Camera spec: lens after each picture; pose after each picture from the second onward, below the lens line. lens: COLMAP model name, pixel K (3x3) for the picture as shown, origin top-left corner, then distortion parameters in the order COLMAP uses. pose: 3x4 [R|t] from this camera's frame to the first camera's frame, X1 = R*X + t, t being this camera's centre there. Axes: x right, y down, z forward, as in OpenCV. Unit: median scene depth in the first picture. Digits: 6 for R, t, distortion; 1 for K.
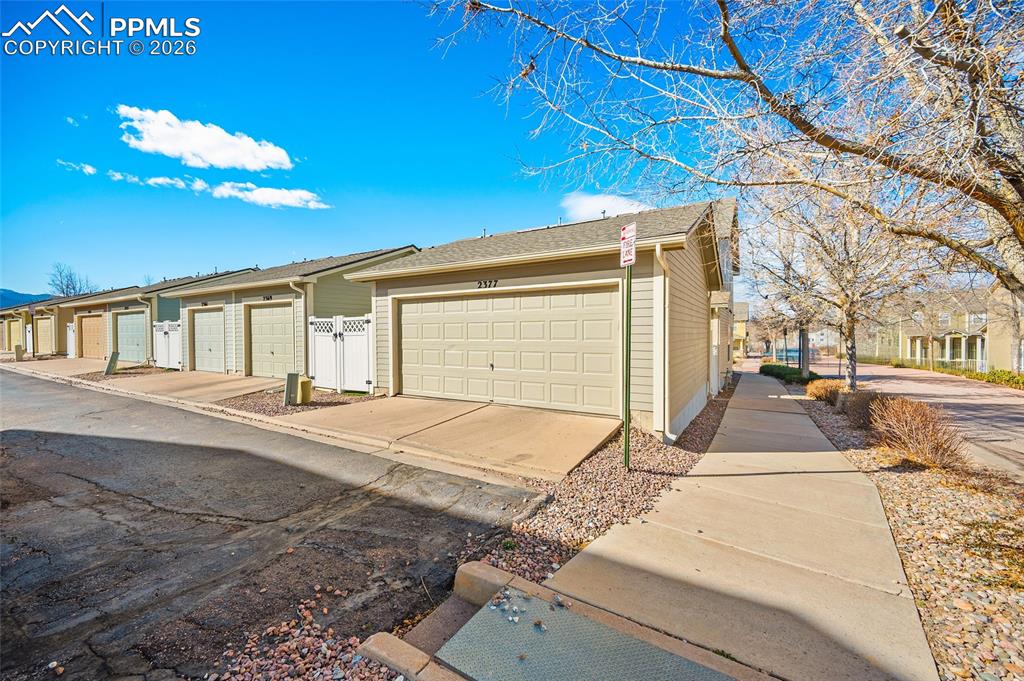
lens RADIAL K [[402.8, 0, 503.7], [0, 402.8, 338.1], [0, 0, 1]] dist [-0.000768, -0.000322]
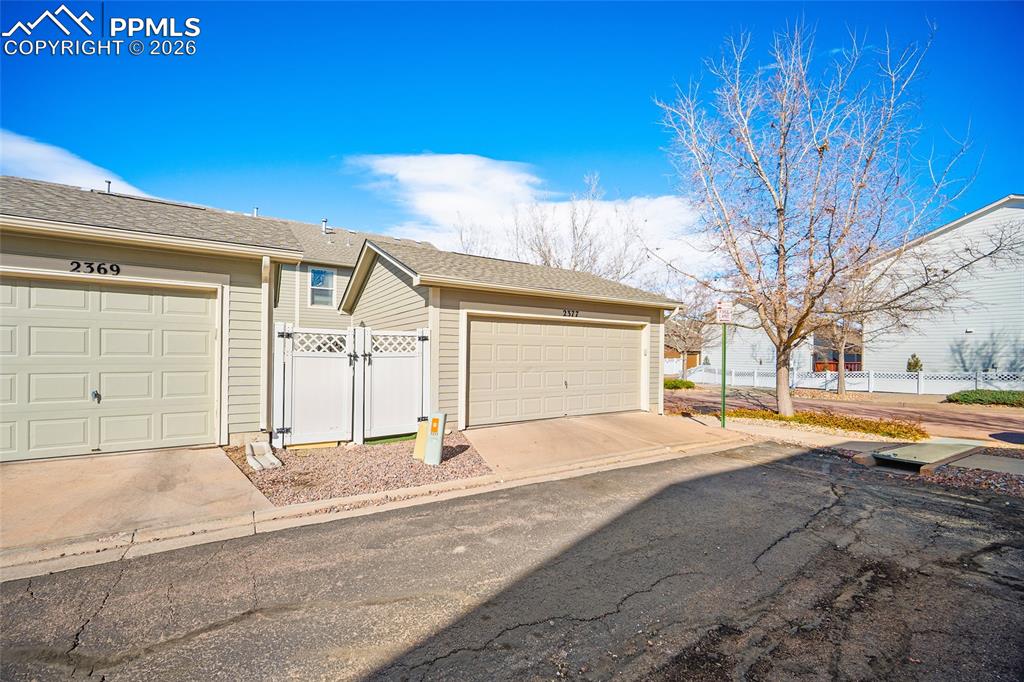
lens RADIAL K [[402.8, 0, 504.3], [0, 402.8, 350.7], [0, 0, 1]] dist [-0.000768, -0.000322]
pose [[0.459900, 0.013133, 0.887874, -0.970115], [-0.004000, 0.999911, -0.012718, -0.009835], [-0.887962, 0.002298, 0.459911, 0.534919]]
